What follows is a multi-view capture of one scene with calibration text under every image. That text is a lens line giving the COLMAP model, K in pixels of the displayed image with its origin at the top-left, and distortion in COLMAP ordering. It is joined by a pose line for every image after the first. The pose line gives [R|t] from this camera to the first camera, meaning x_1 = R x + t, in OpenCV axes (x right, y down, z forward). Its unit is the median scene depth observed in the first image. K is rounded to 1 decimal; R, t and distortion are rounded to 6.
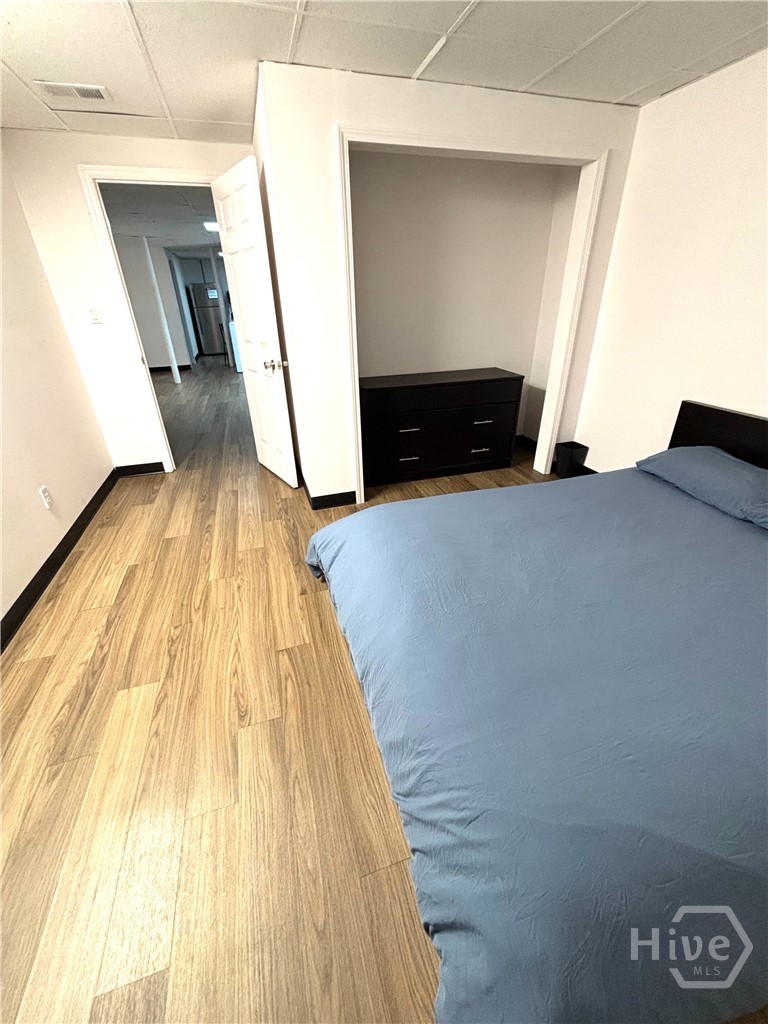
lens RADIAL K [[413.1, 0, 384.0], [0, 413.1, 512.0], [0, 0, 1]] dist [-0.005749, -0.000185]
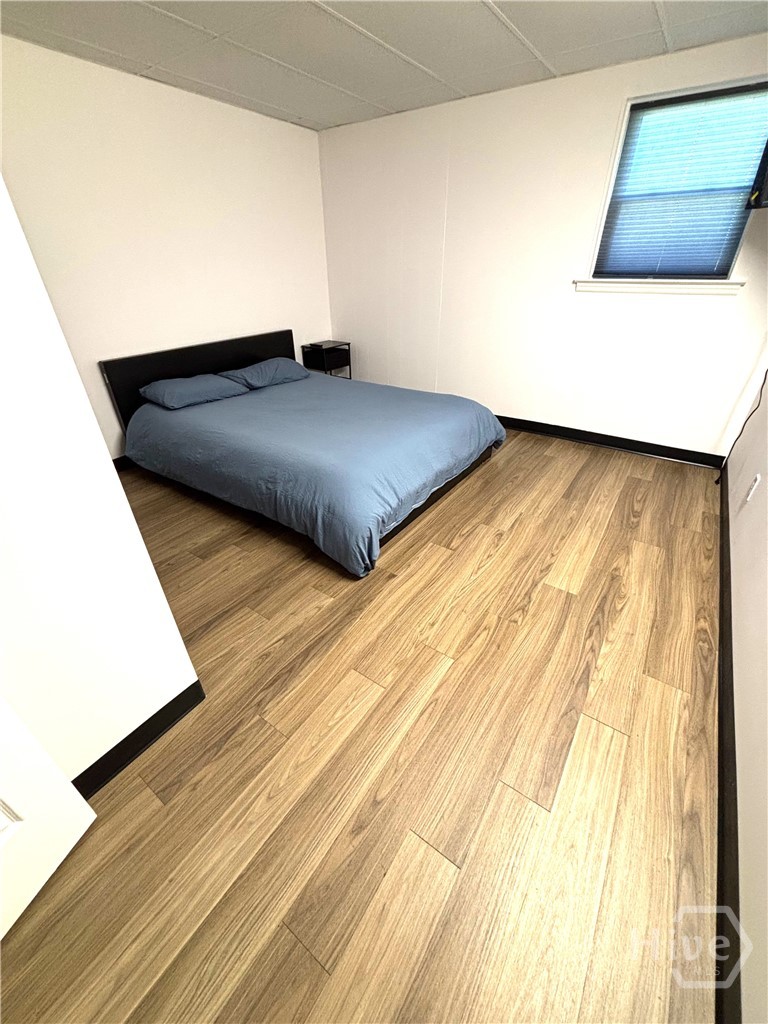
lens RADIAL K [[413.1, 0, 384.0], [0, 413.1, 512.0], [0, 0, 1]] dist [-0.005749, -0.000185]
pose [[-0.612691, -0.383148, 0.691236, -0.883538], [0.400766, 0.603210, 0.689583, -0.626767], [-0.681173, 0.699525, -0.216028, 1.252187]]
